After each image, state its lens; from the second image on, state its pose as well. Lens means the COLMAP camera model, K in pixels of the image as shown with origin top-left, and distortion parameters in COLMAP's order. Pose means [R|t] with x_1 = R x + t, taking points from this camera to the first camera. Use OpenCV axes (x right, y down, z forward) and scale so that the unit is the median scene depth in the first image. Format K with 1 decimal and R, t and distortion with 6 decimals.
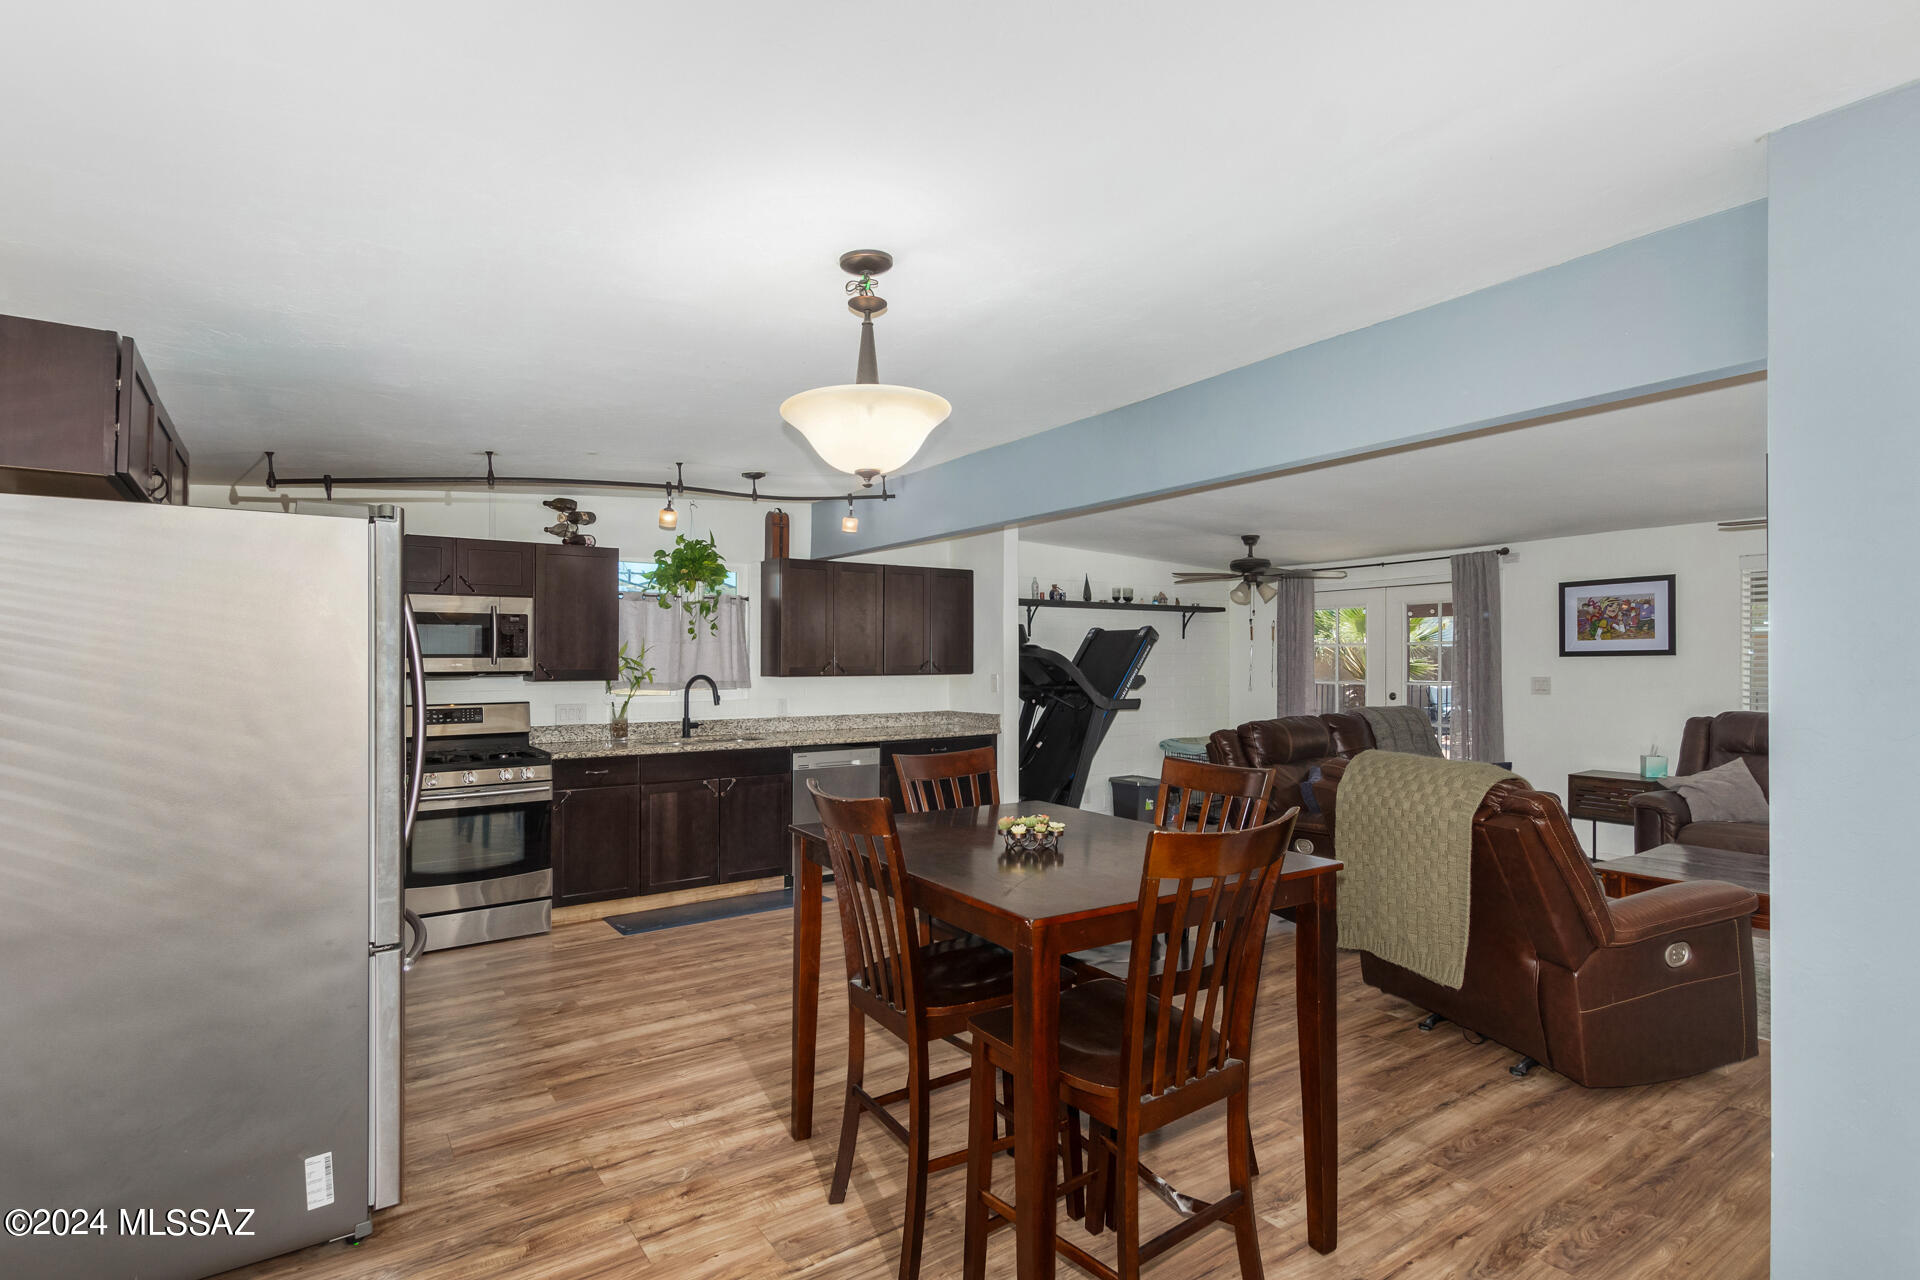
lens RADIAL K [[934.1, 0, 968.3], [0, 934.1, 675.2], [0, 0, 1]] dist [0.008343, -0.000231]
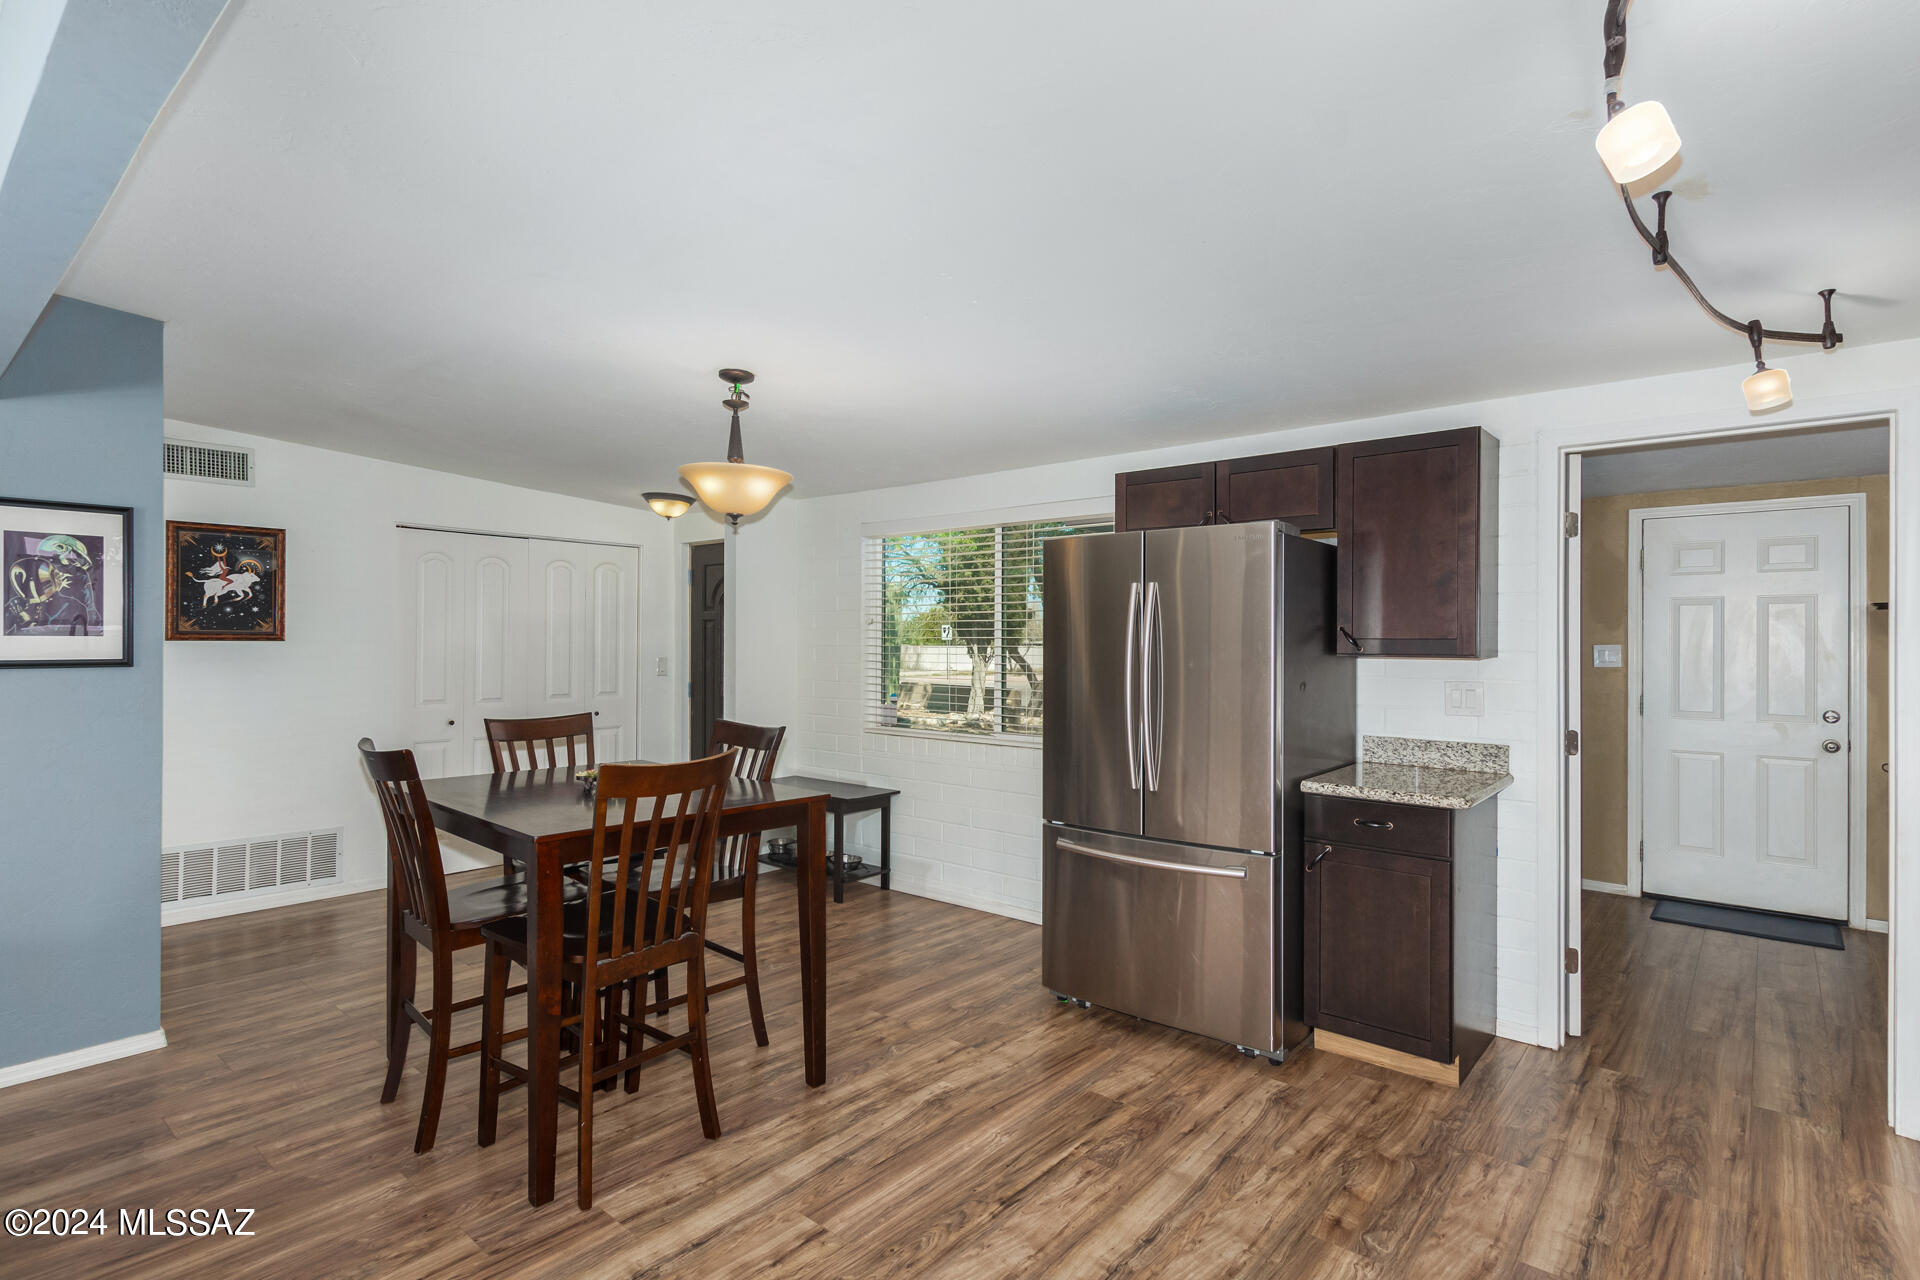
lens RADIAL K [[934.1, 0, 972.2], [0, 934.1, 644.0], [0, 0, 1]] dist [0.008343, -0.000231]
pose [[-0.967999, 0.003616, -0.250929, -0.037721], [-0.000567, 0.999862, 0.016594, -0.011961], [0.250954, 0.016205, -0.967863, 0.912282]]
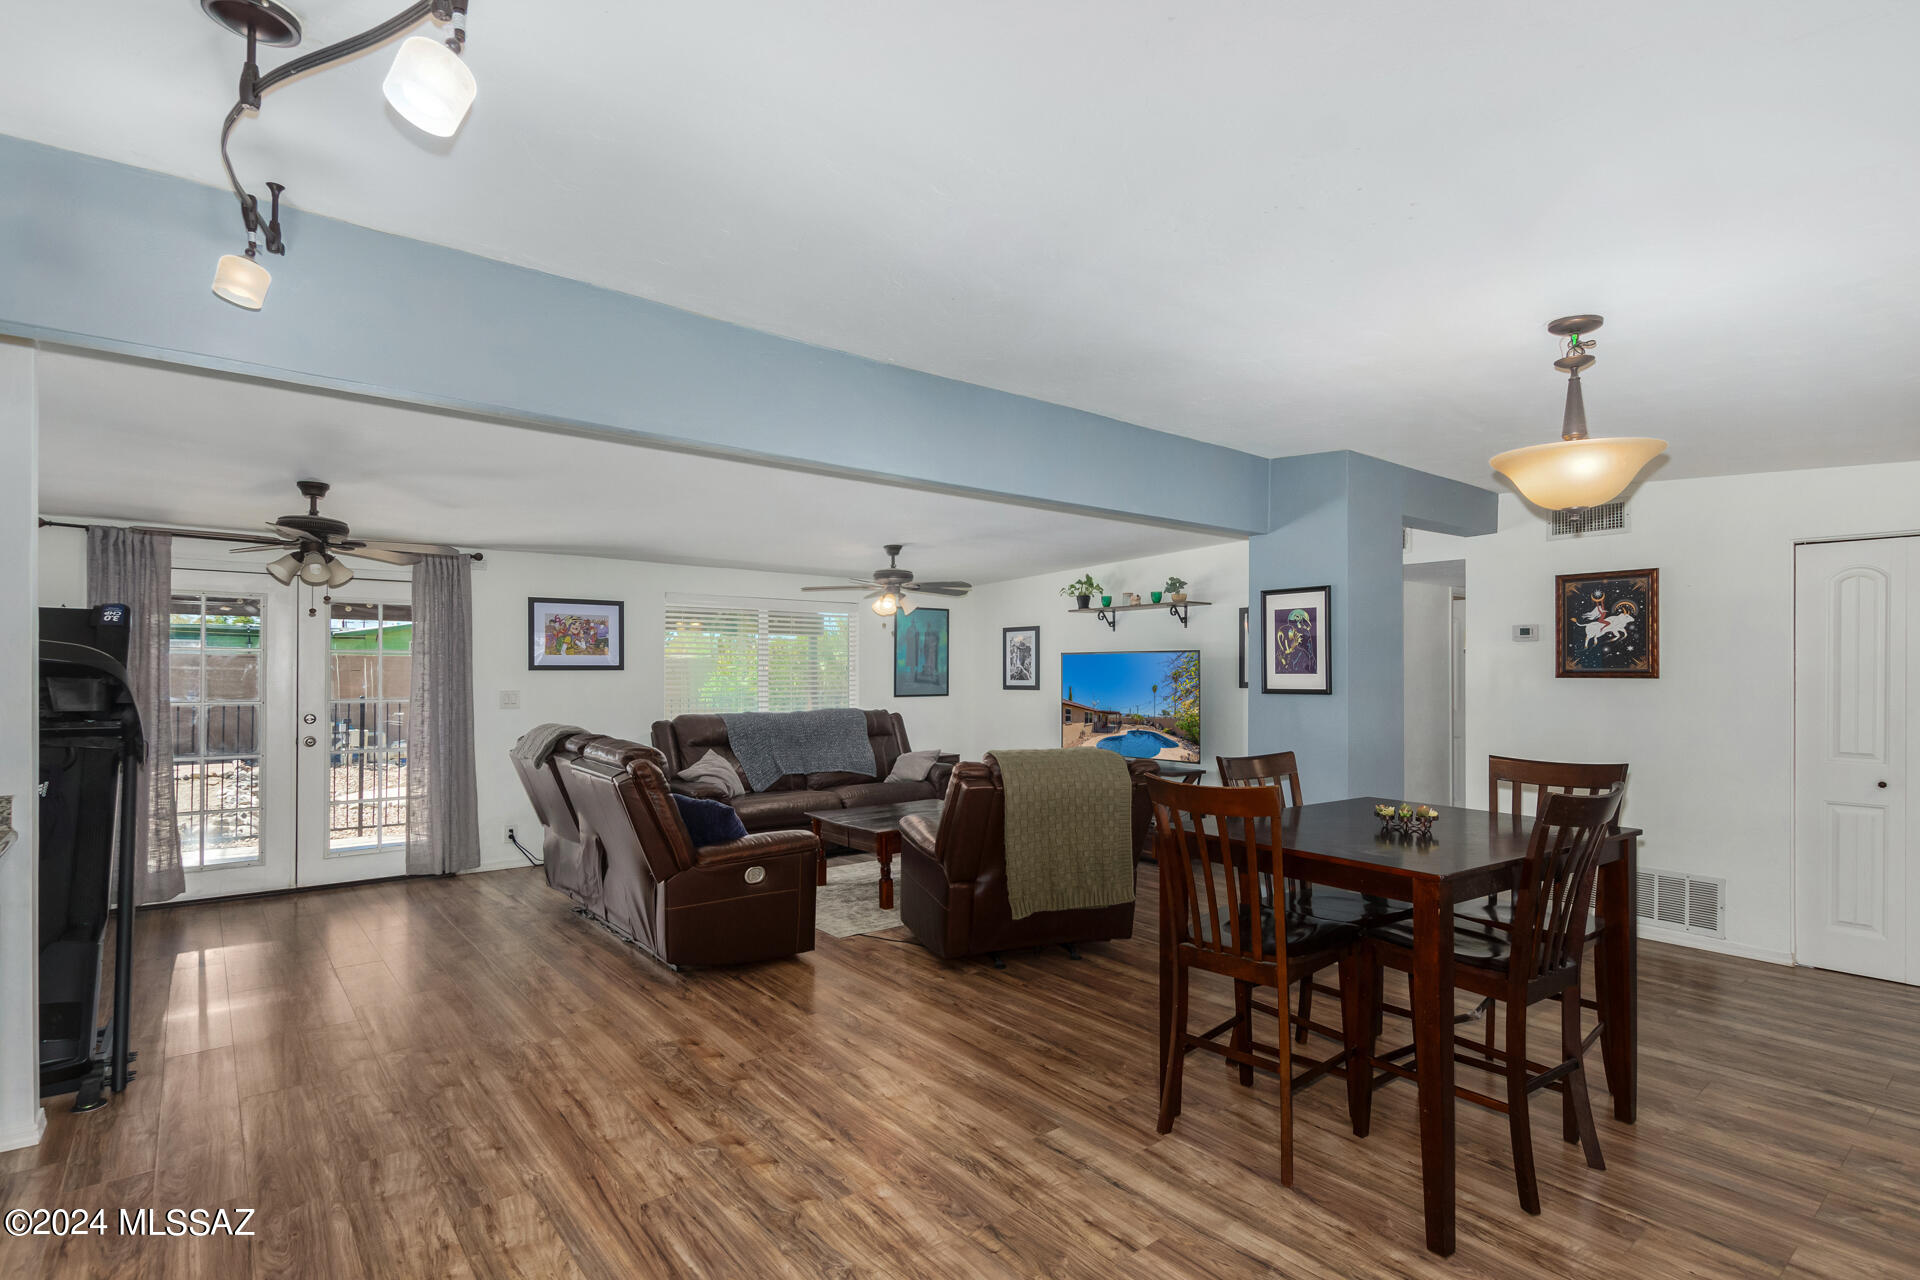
lens RADIAL K [[934.1, 0, 956.9], [0, 934.1, 671.3], [0, 0, 1]] dist [0.008343, -0.000231]
pose [[-0.061339, 0.008513, 0.998081, -0.434704], [0.009374, 0.999924, -0.007953, -0.006436], [-0.998073, 0.008869, -0.061414, 0.646660]]
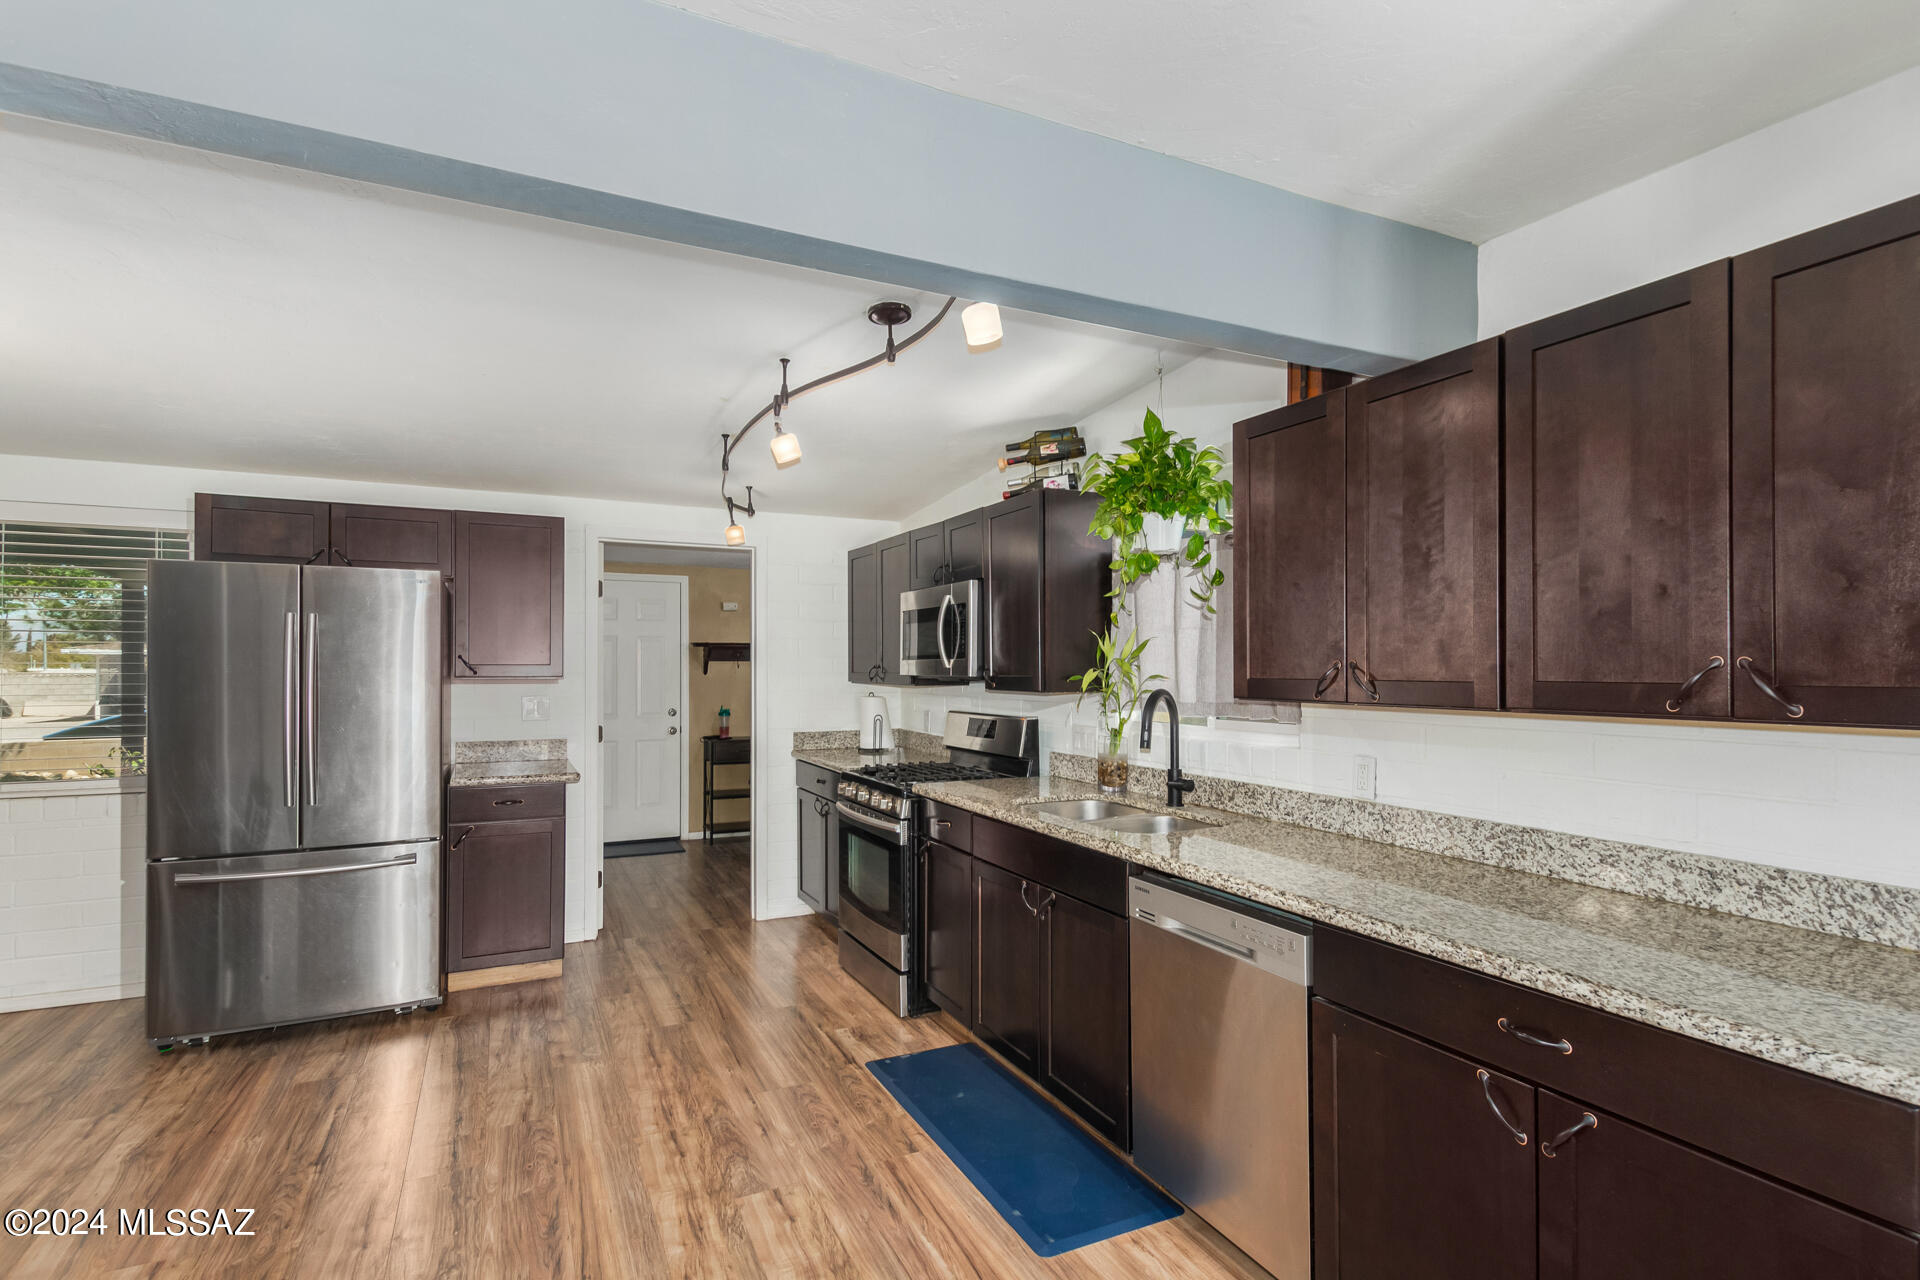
lens RADIAL K [[940.6, 0, 949.8], [0, 940.6, 658.3], [0, 0, 1]] dist [0.012233, -0.002163]
pose [[-0.164076, -0.001208, -0.986447, 0.235194], [-0.011451, 0.999934, 0.000681, -0.015145], [0.986381, 0.011408, -0.164079, 0.908291]]
